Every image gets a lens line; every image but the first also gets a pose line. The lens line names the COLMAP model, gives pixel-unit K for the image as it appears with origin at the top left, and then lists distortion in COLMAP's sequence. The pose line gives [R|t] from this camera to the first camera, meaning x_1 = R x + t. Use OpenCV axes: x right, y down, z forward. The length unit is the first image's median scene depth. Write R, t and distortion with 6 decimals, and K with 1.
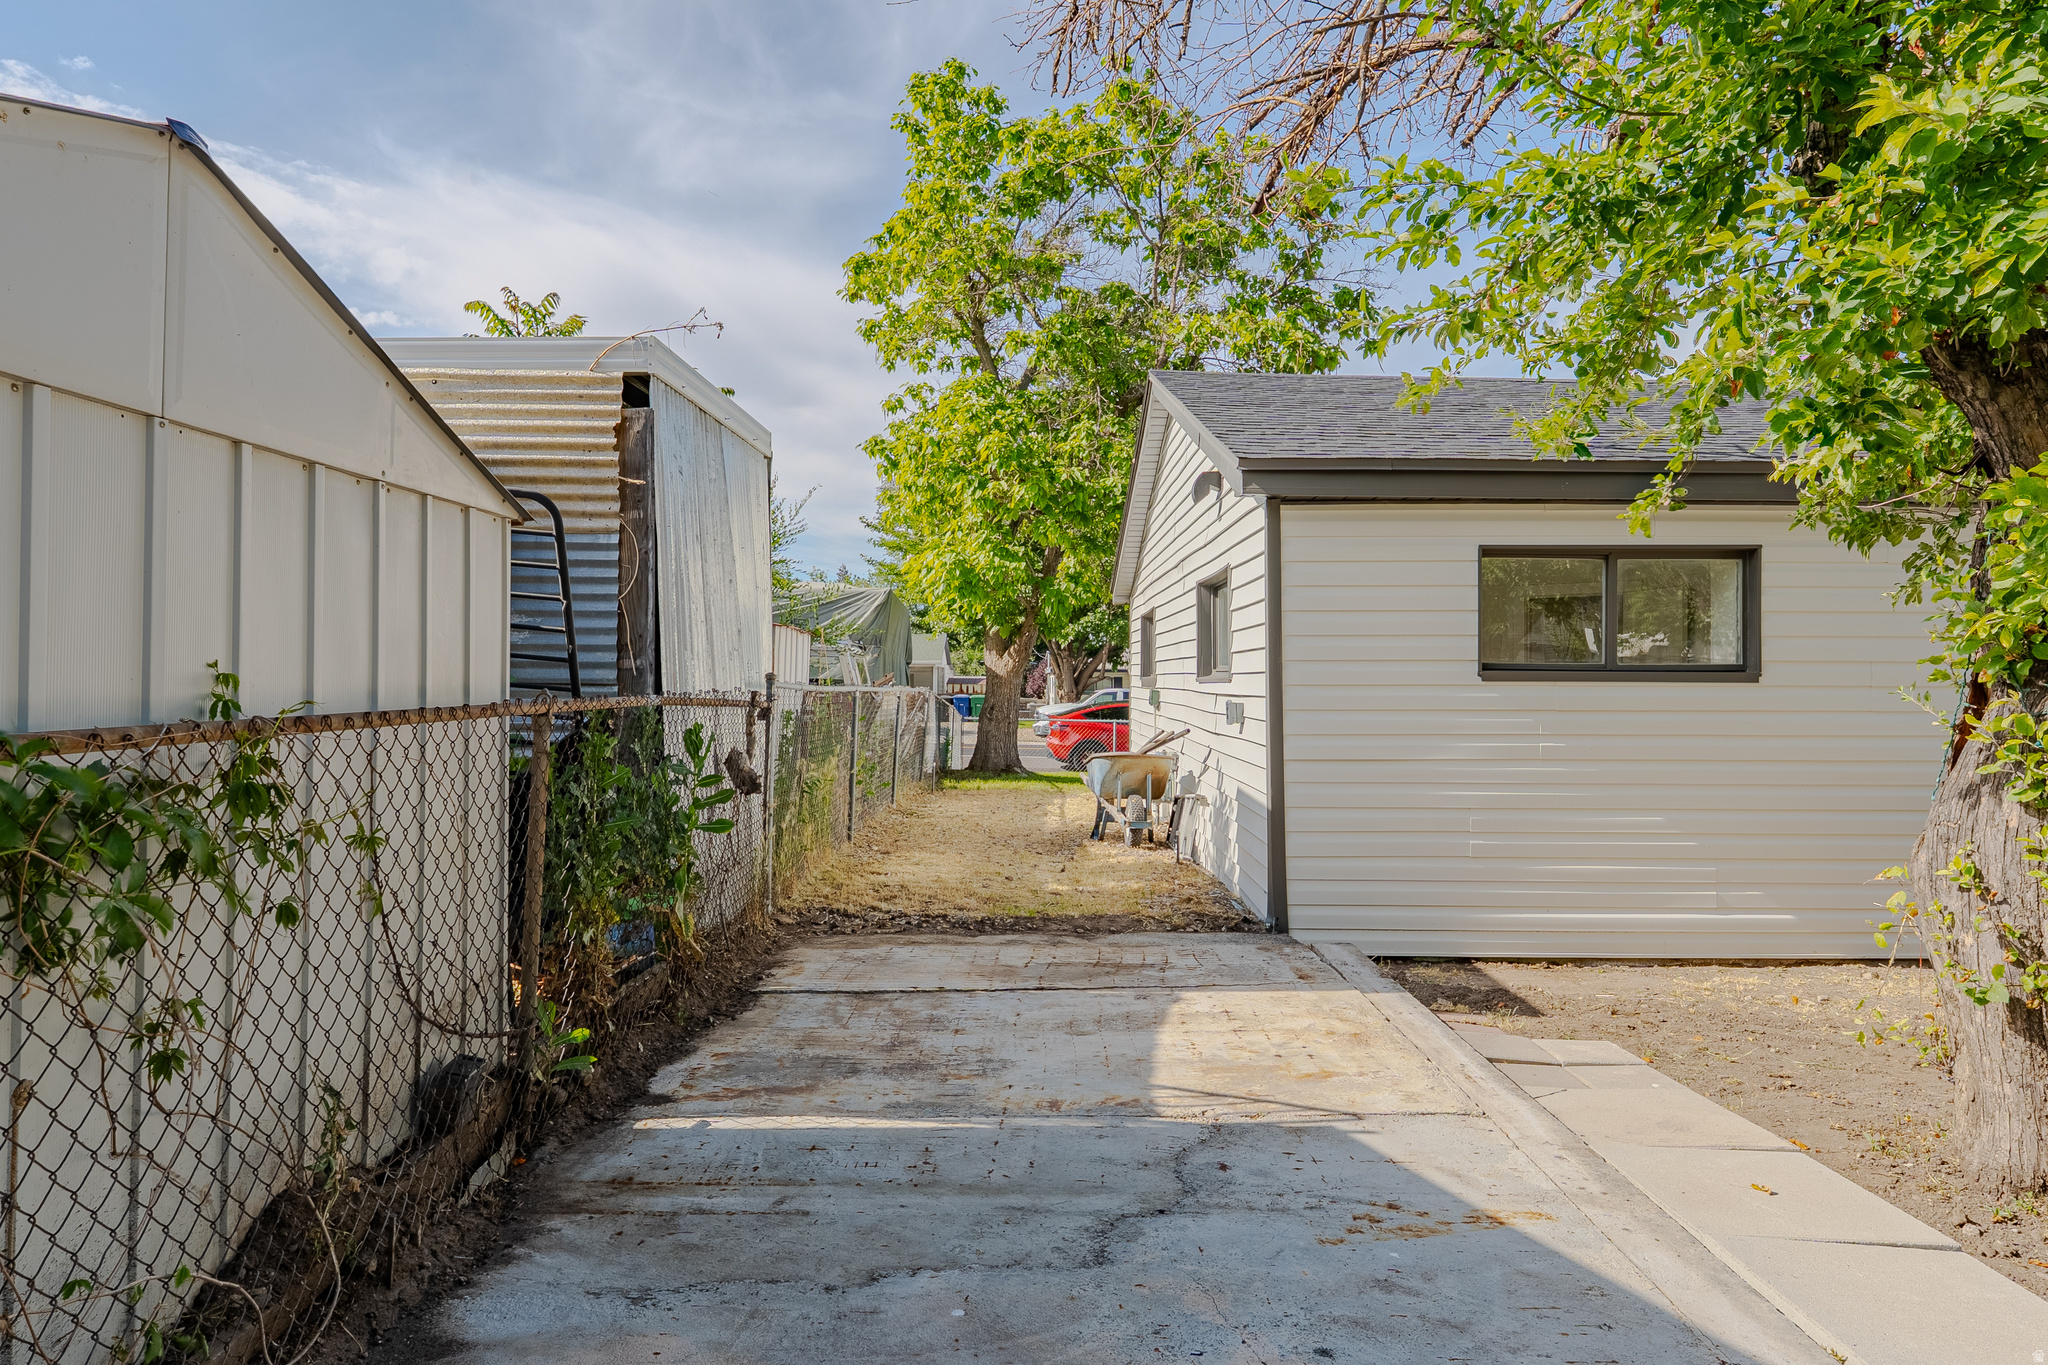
lens RADIAL K [[1279.6, 0, 1023.6], [0, 1279.6, 679.5], [0, 0, 1]] dist [0.002042, 0.001178]
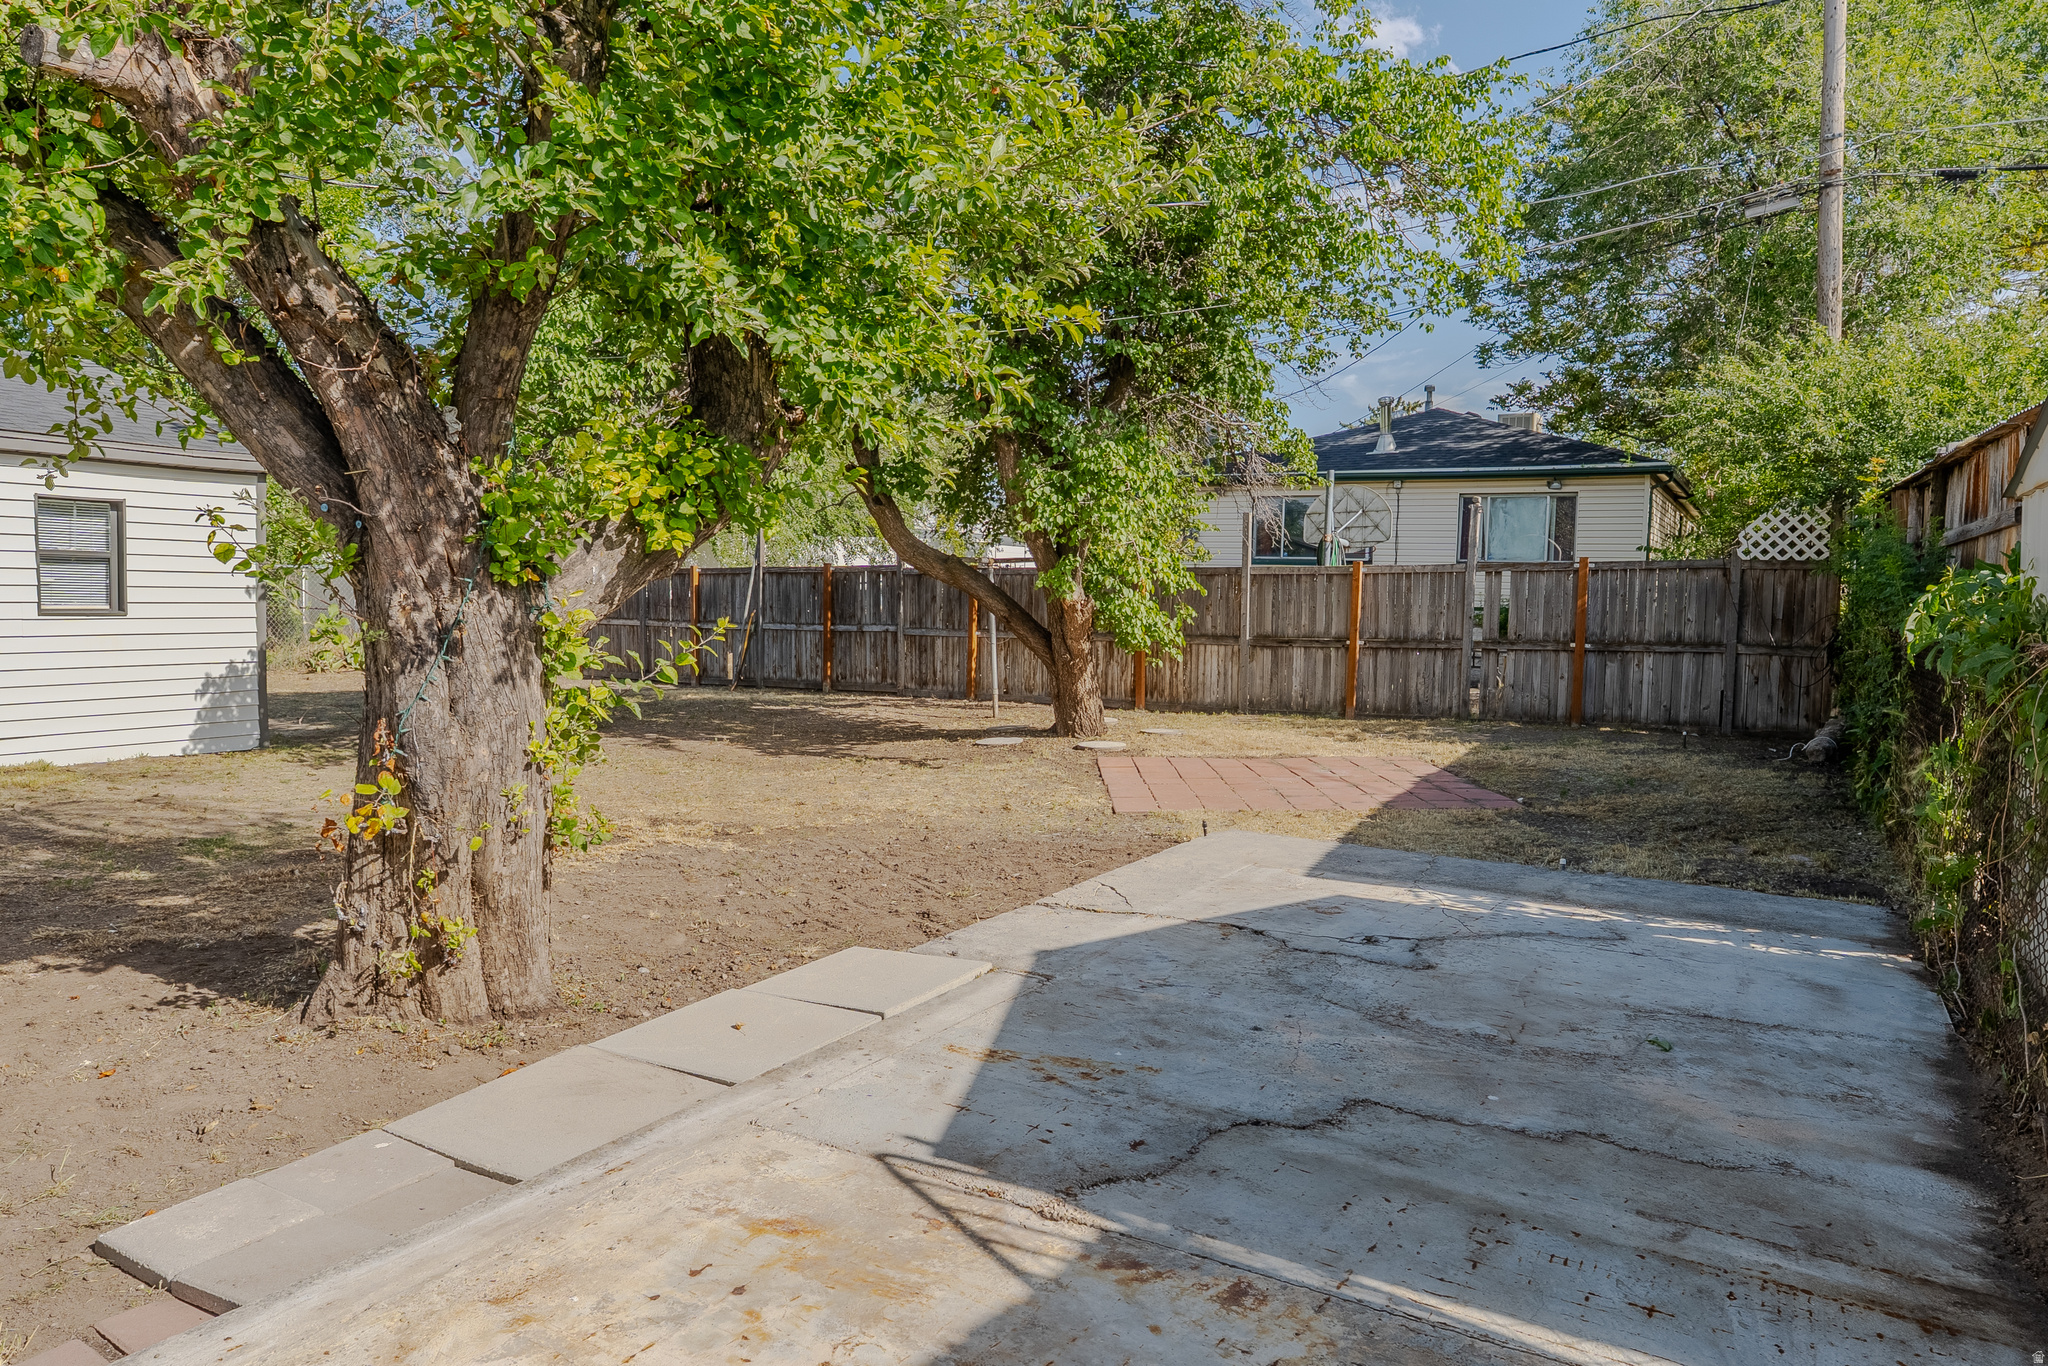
lens RADIAL K [[1279.6, 0, 1019.4], [0, 1279.6, 684.3], [0, 0, 1]] dist [0.002042, 0.001178]
pose [[-0.860258, -0.059919, 0.506326, -0.213023], [-0.026500, 0.996983, 0.072959, -0.003958], [-0.509170, 0.049346, -0.859250, 1.842130]]
